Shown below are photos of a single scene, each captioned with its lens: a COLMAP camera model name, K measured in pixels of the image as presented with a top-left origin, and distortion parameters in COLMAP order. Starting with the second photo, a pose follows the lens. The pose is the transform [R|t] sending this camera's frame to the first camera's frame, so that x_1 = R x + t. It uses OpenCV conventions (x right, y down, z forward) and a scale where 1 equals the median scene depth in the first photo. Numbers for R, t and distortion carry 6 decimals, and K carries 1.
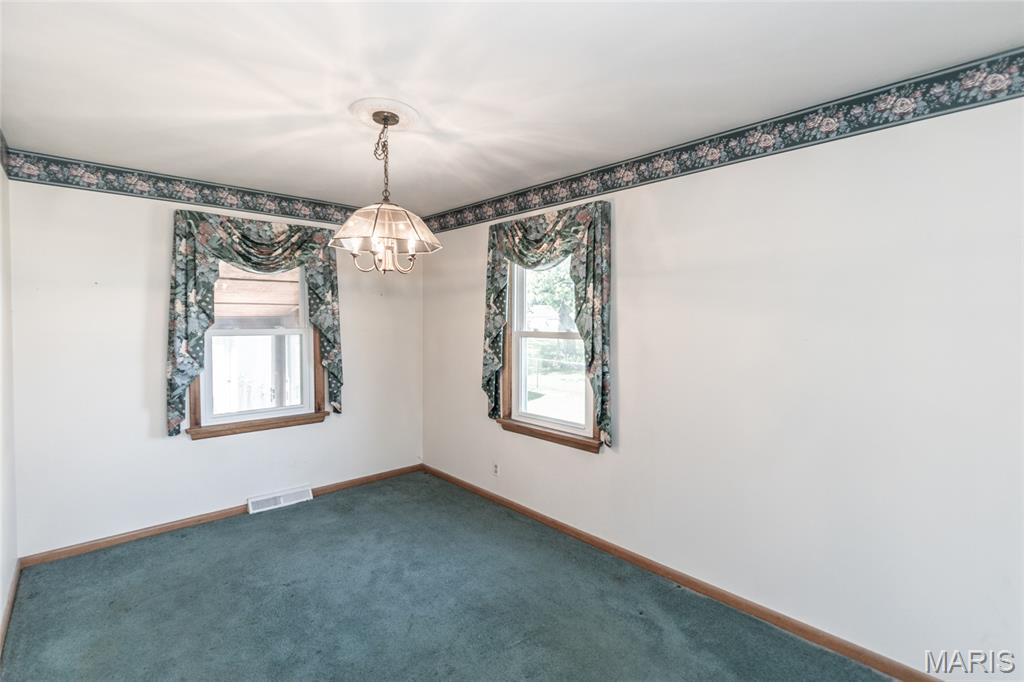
lens RADIAL K [[476.0, 0, 517.8], [0, 476.0, 333.2], [0, 0, 1]] dist [0.001962, -0.003465]
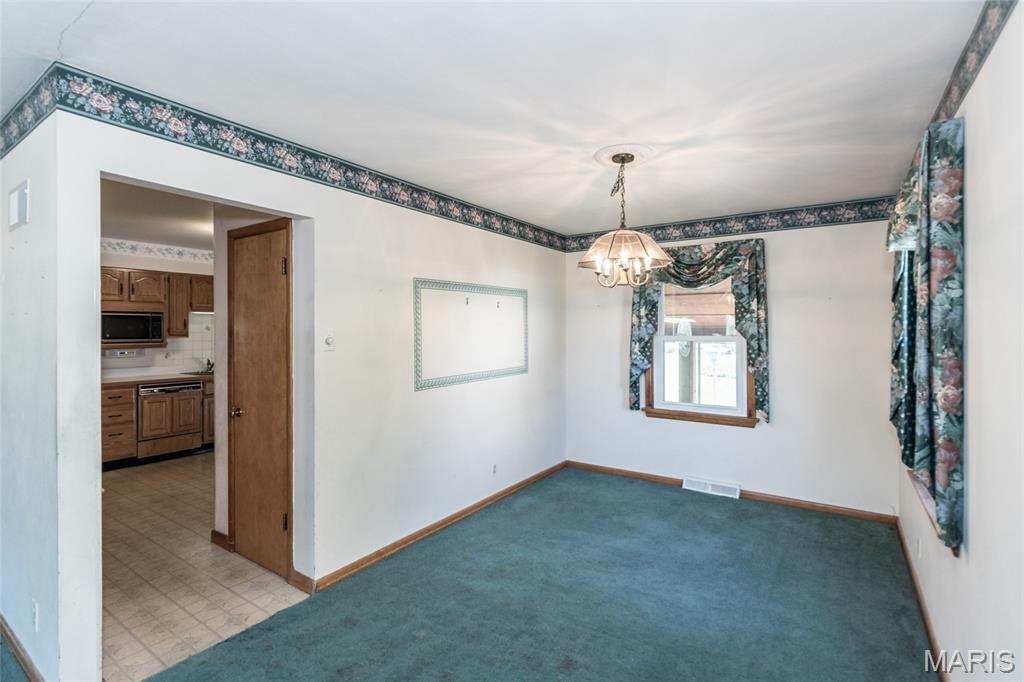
lens RADIAL K [[476.0, 0, 518.4], [0, 476.0, 330.9], [0, 0, 1]] dist [0.001962, -0.003465]
pose [[0.233288, 0.000258, -0.972408, 0.527894], [-0.027284, 0.999608, -0.006281, -0.001576], [0.972025, 0.027996, 0.233204, 0.304400]]
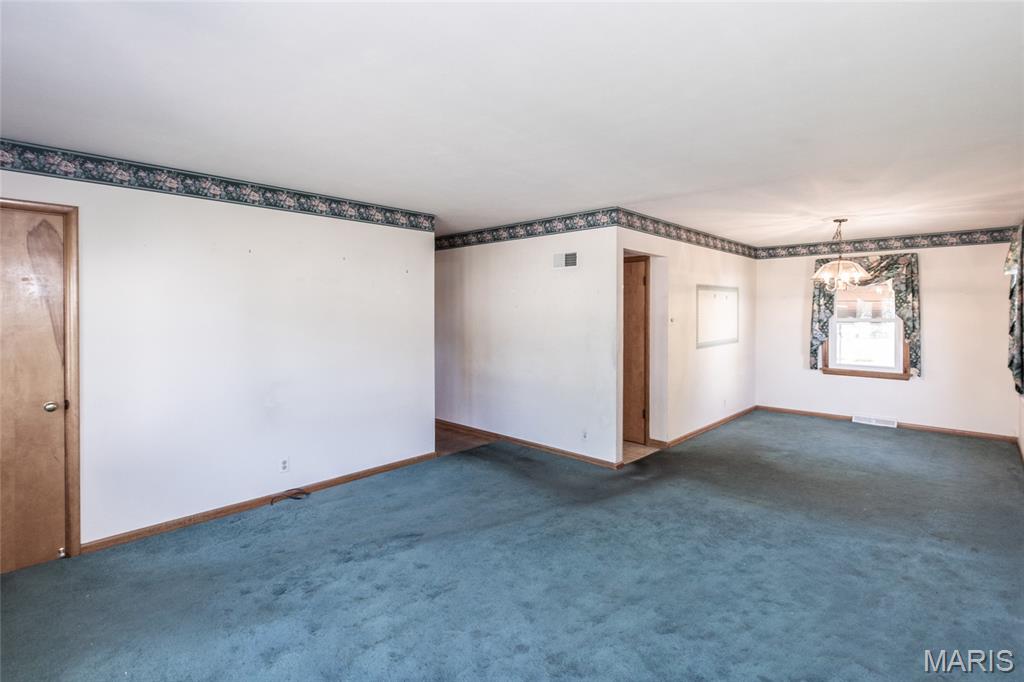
lens RADIAL K [[476.0, 0, 520.8], [0, 476.0, 317.6], [0, 0, 1]] dist [0.001962, -0.003465]
pose [[0.071129, 0.007952, -0.997435, 1.145547], [-0.030034, 0.999532, 0.005827, 0.016674], [0.997015, 0.029542, 0.071335, -0.384795]]
